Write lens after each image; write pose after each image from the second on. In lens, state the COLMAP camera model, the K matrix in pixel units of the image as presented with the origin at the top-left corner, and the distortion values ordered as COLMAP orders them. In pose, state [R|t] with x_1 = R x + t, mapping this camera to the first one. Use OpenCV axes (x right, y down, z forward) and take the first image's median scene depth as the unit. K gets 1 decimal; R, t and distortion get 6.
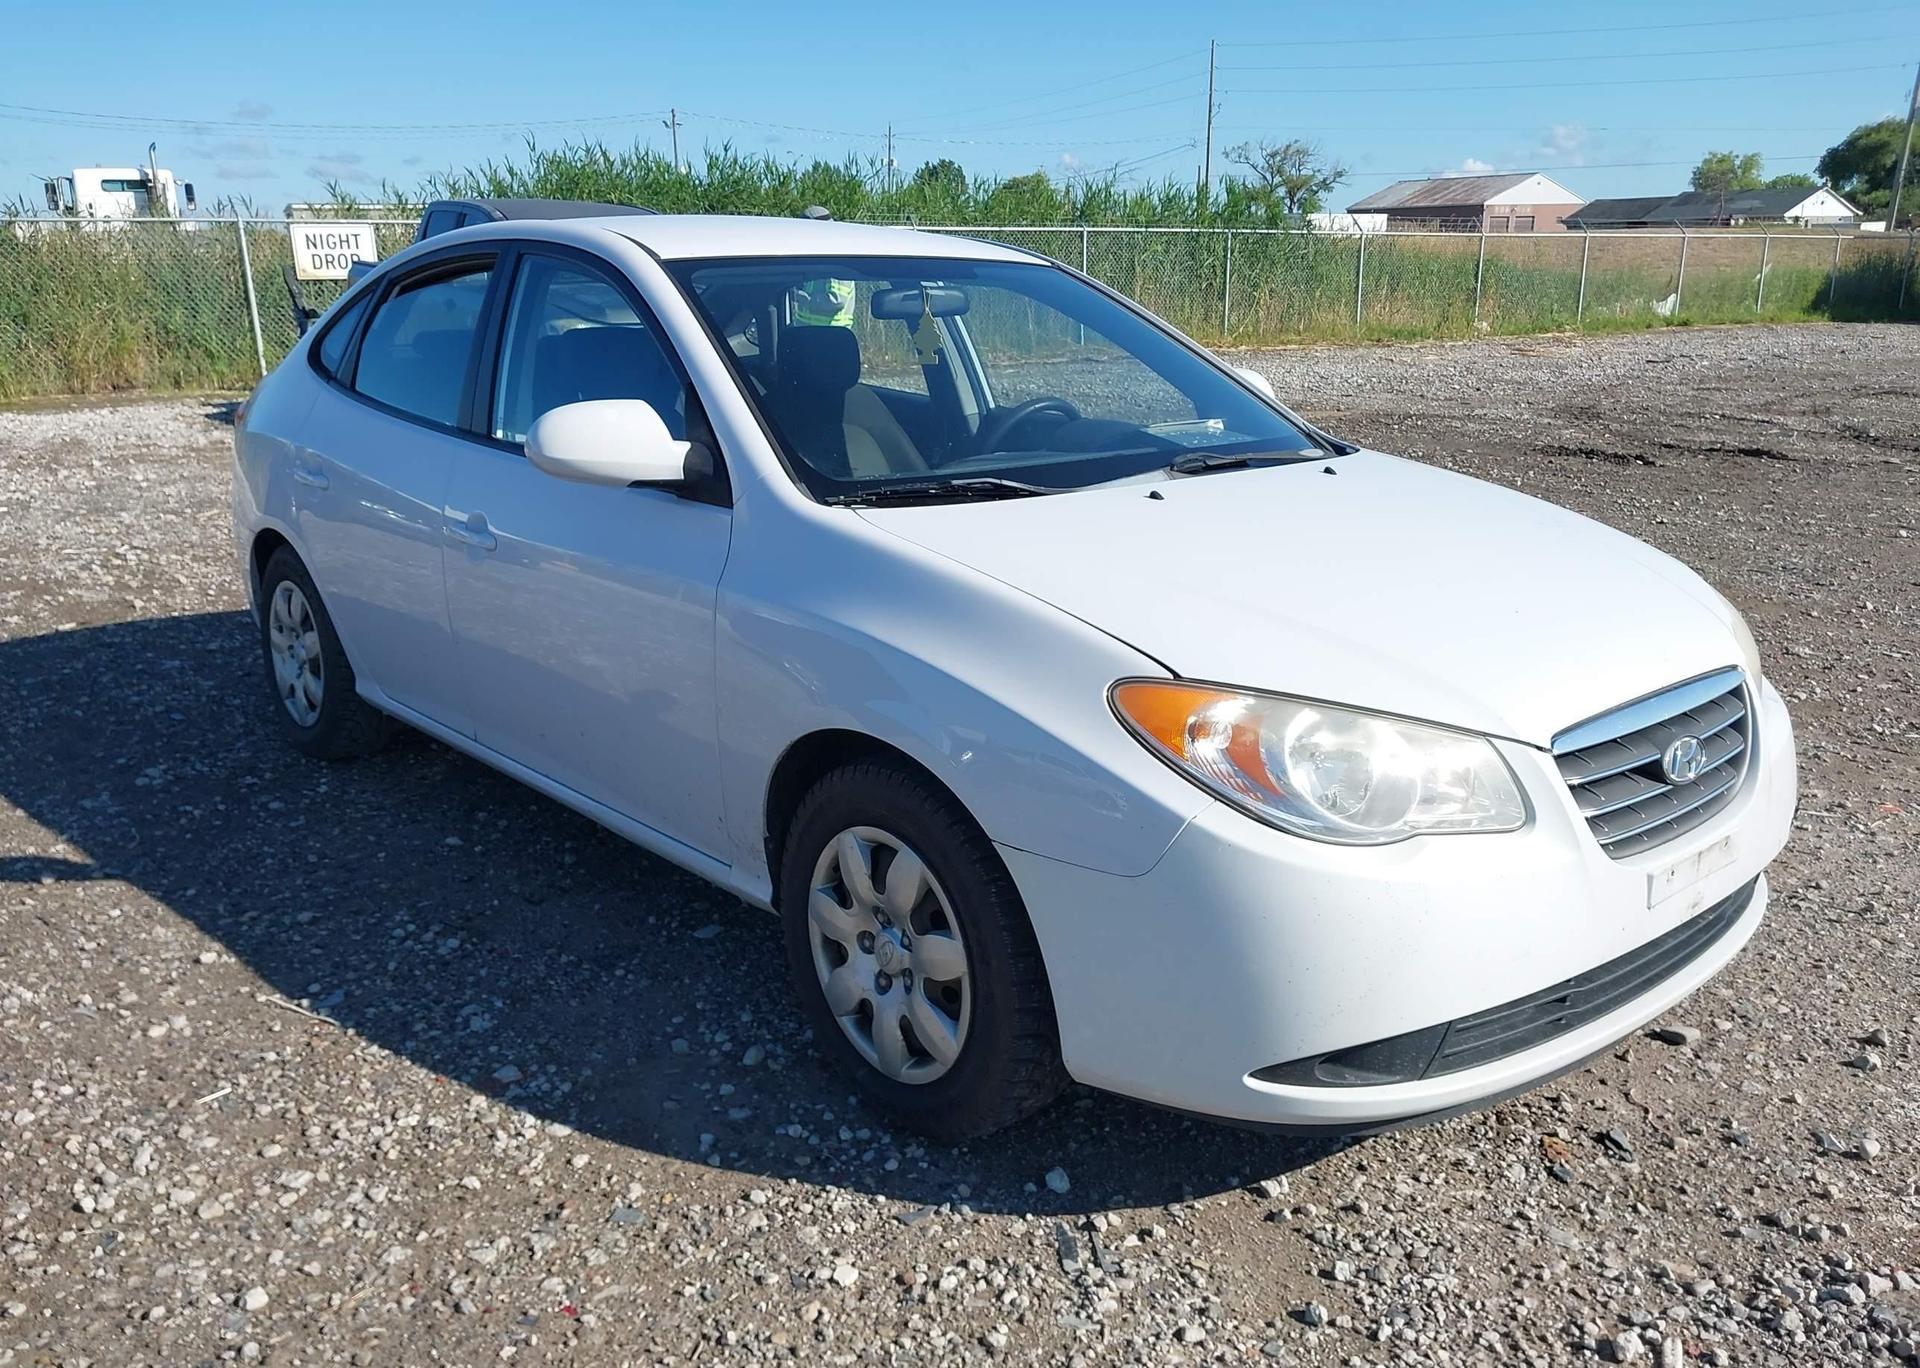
lens RADIAL K [[1545.7, 0, 959.4], [0, 1545.7, 554.3], [0, 0, 1]] dist [0.003364, -0.029333]
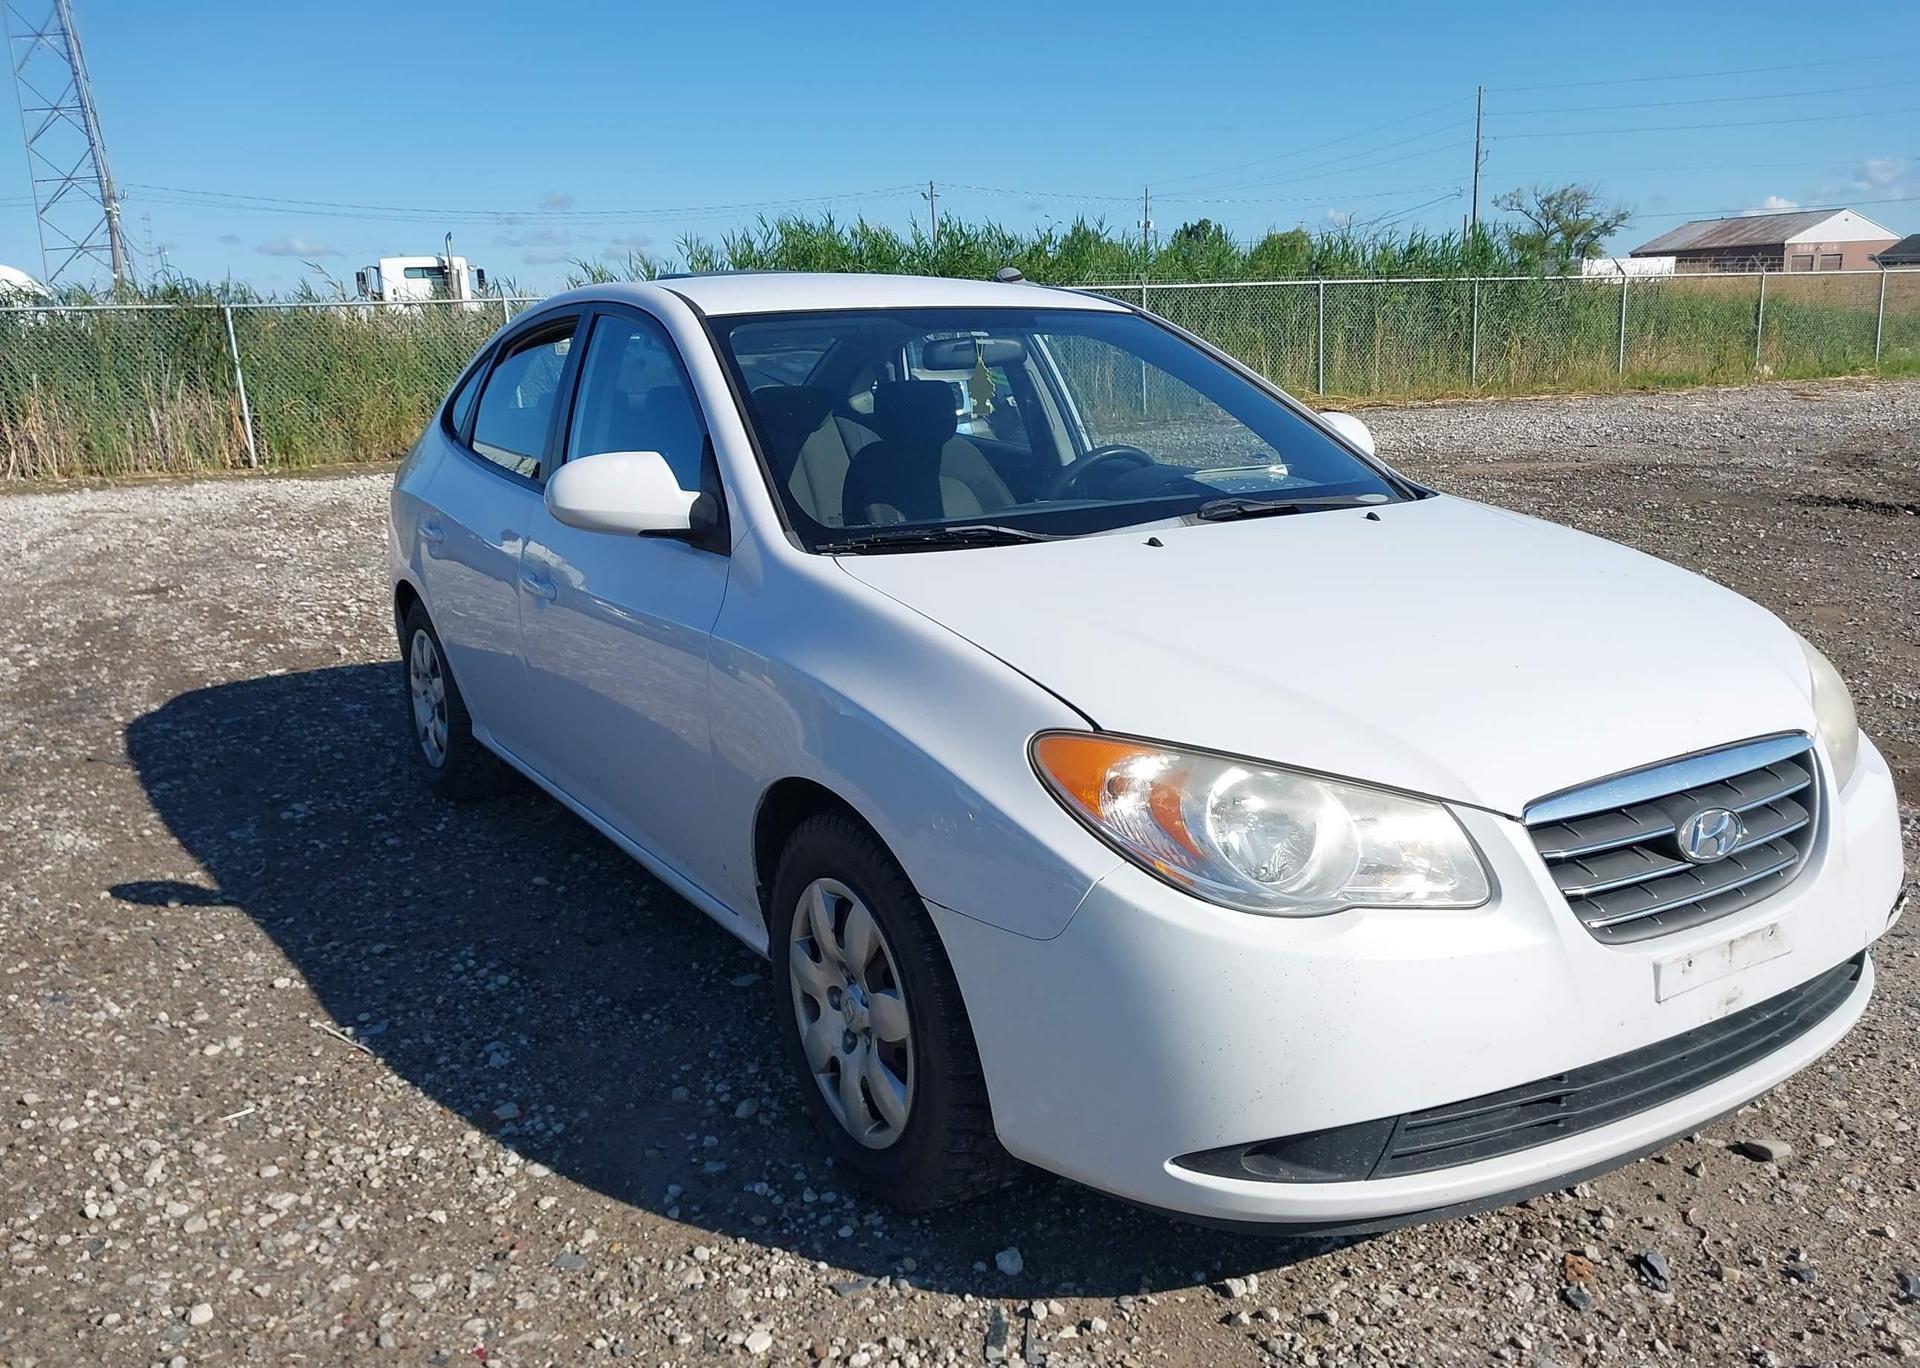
lens RADIAL K [[1529.6, 0, 957.2], [0, 1529.6, 544.3], [0, 0, 1]] dist [0.003565, -0.024481]
pose [[0.983630, -0.004060, -0.180152, 0.191871], [-0.004017, 0.999004, -0.044446, 0.006577], [0.180153, 0.044442, 0.982634, 0.047953]]
